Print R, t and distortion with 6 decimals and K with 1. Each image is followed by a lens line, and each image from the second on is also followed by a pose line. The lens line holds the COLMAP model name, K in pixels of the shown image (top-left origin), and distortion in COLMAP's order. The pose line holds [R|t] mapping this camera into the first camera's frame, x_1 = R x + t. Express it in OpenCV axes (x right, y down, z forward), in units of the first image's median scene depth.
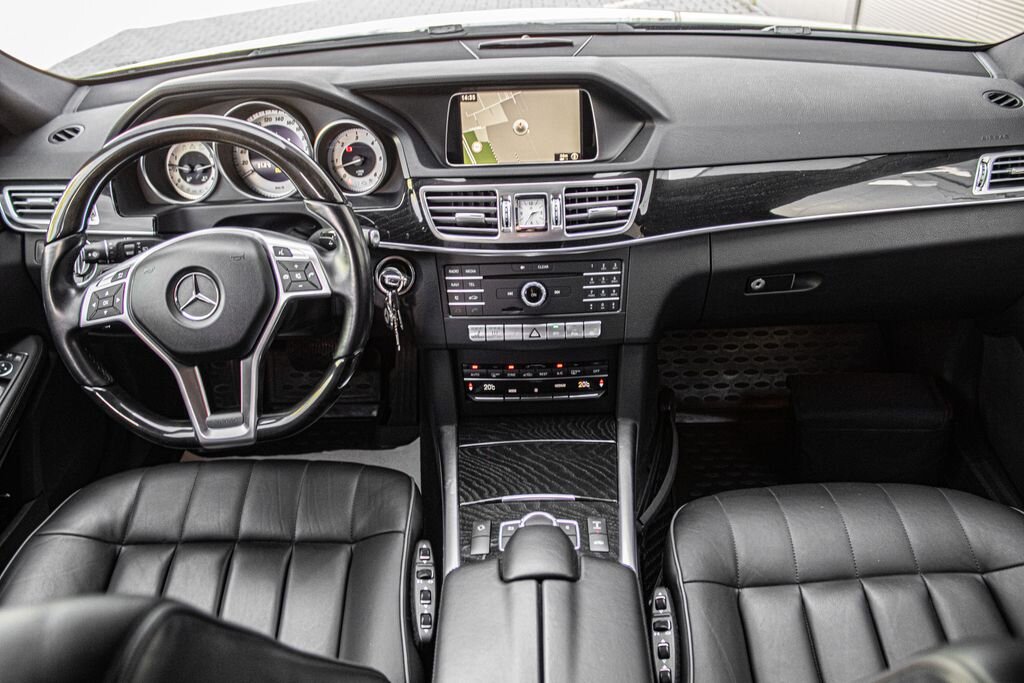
lens RADIAL K [[843.2, 0, 508.2], [0, 843.2, 334.8], [0, 0, 1]] dist [-0.151973, 0.114105]
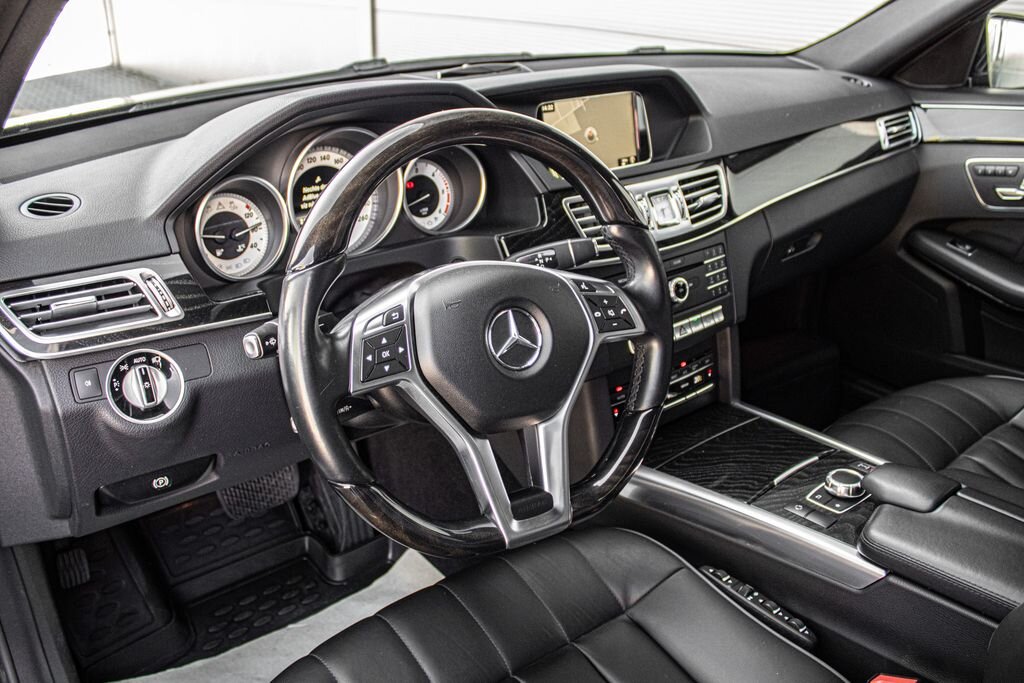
lens RADIAL K [[902.2, 0, 519.2], [0, 902.2, 333.3], [0, 0, 1]] dist [-0.098789, 0.015854]
pose [[0.777385, -0.215981, 0.590783, -0.737155], [0.299183, 0.953123, -0.045235, -0.008529], [-0.553319, 0.211917, 0.805562, 0.269945]]
